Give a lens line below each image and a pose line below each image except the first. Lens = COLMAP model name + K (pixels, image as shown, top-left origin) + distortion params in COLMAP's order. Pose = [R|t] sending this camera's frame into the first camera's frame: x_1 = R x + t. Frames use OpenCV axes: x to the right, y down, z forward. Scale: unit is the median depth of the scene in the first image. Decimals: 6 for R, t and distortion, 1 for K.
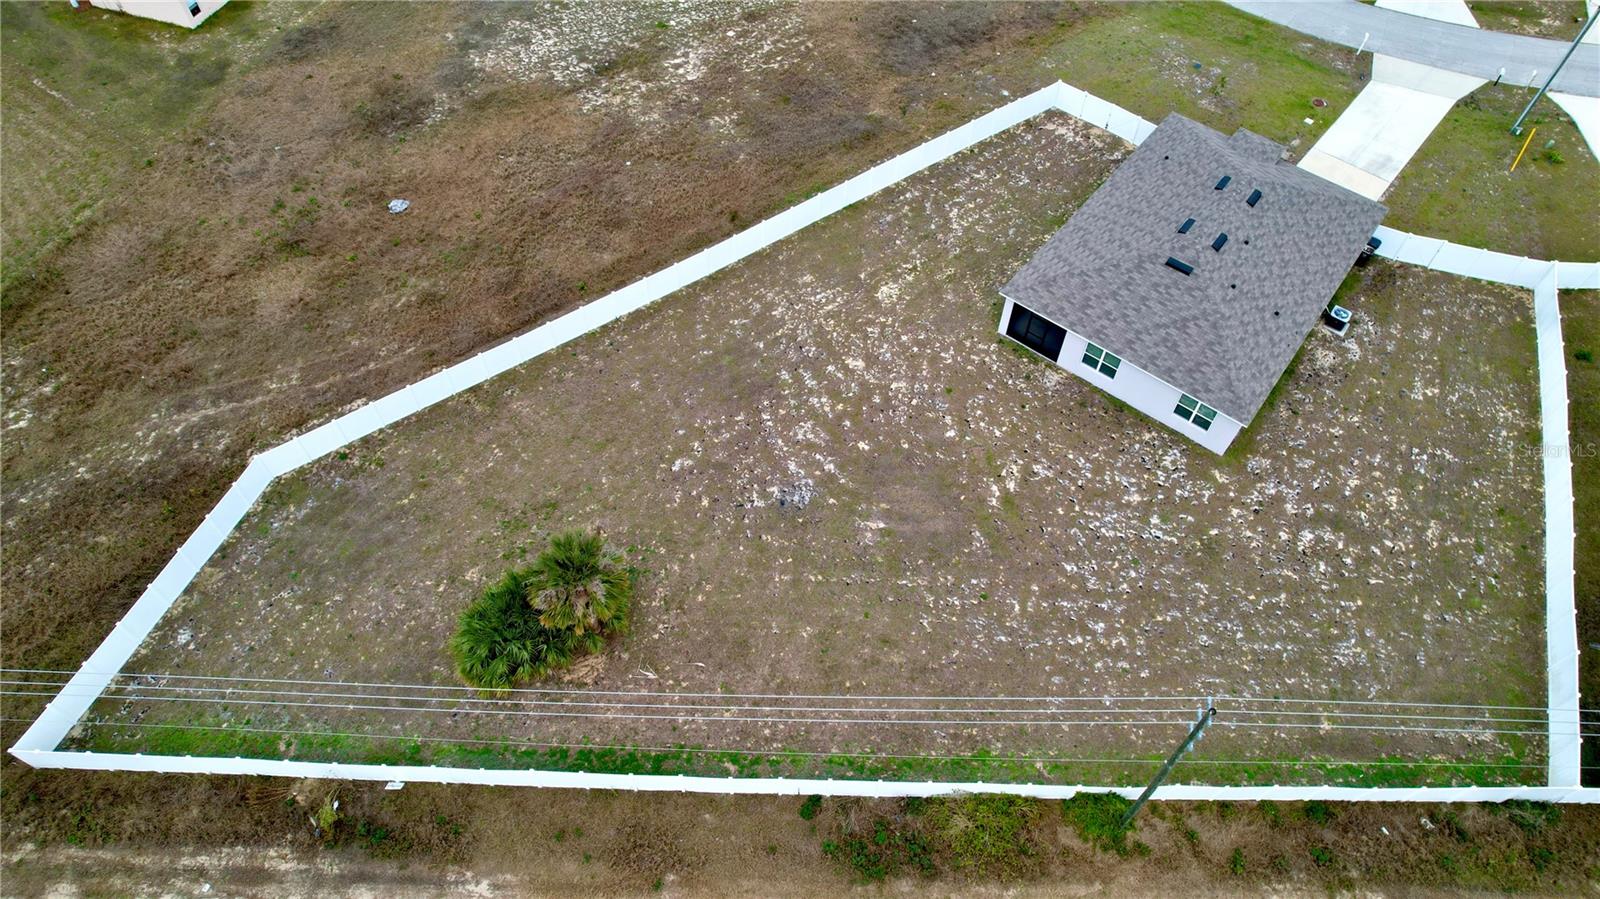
lens RADIAL K [[1022.2, 0, 800.0], [0, 1022.2, 449.5], [0, 0, 1]] dist [-0.053499, 0.043218]
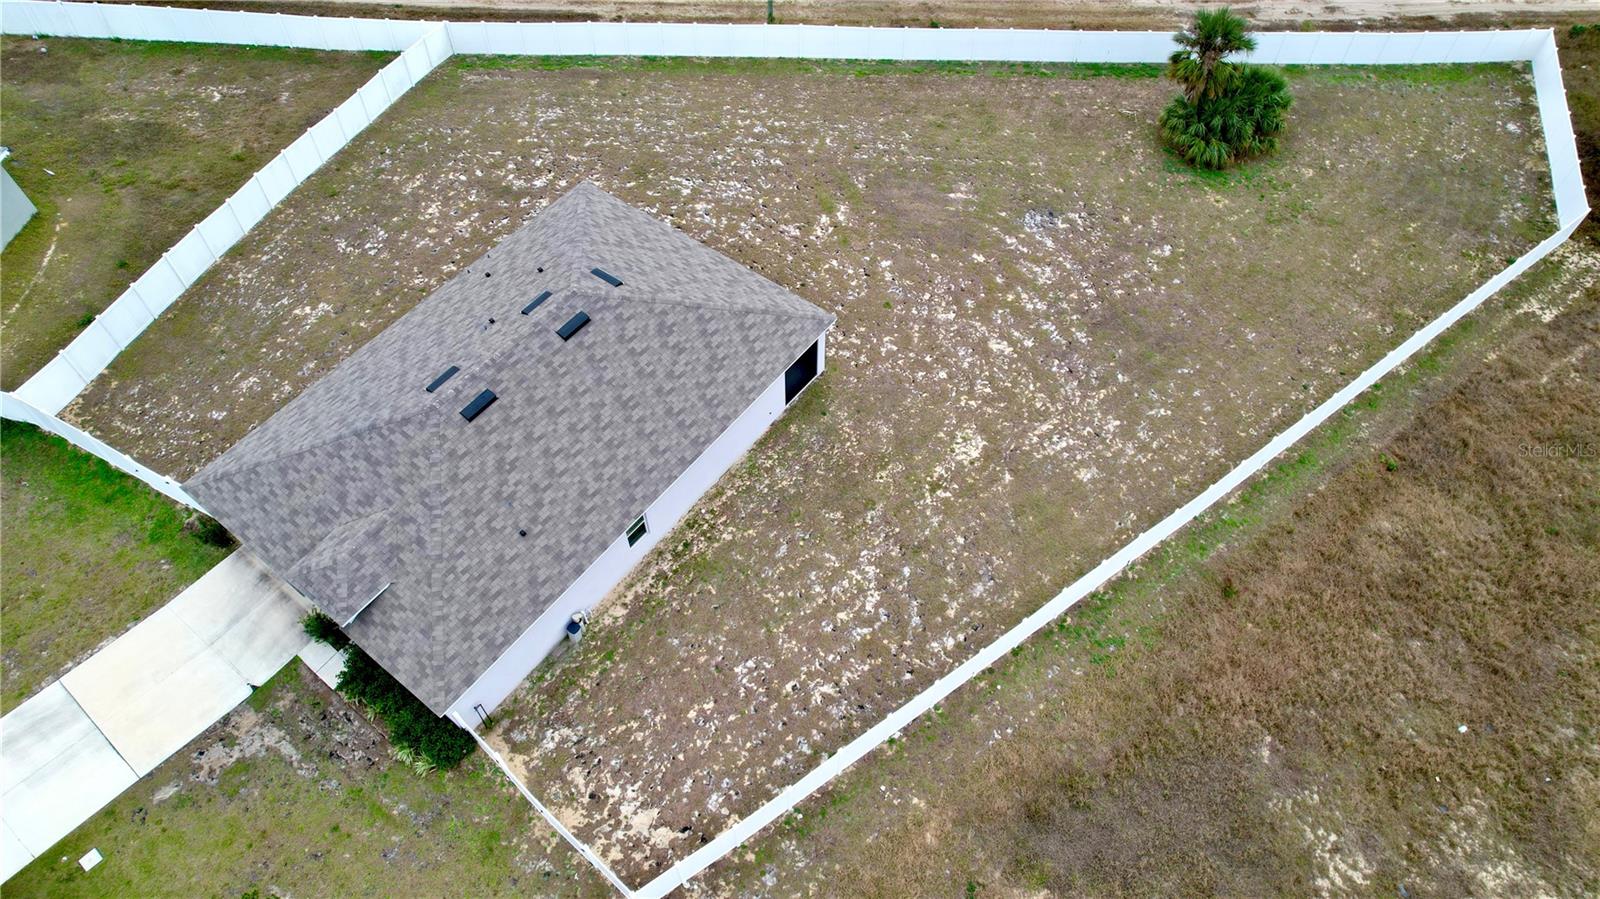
lens RADIAL K [[1022.2, 0, 800.0], [0, 1022.2, 449.5], [0, 0, 1]] dist [-0.053499, 0.043218]
pose [[-0.999325, 0.004015, -0.036516, 0.257575], [-0.036015, -0.302980, 0.952316, -0.927464], [-0.007240, 0.952989, 0.302920, 0.882328]]
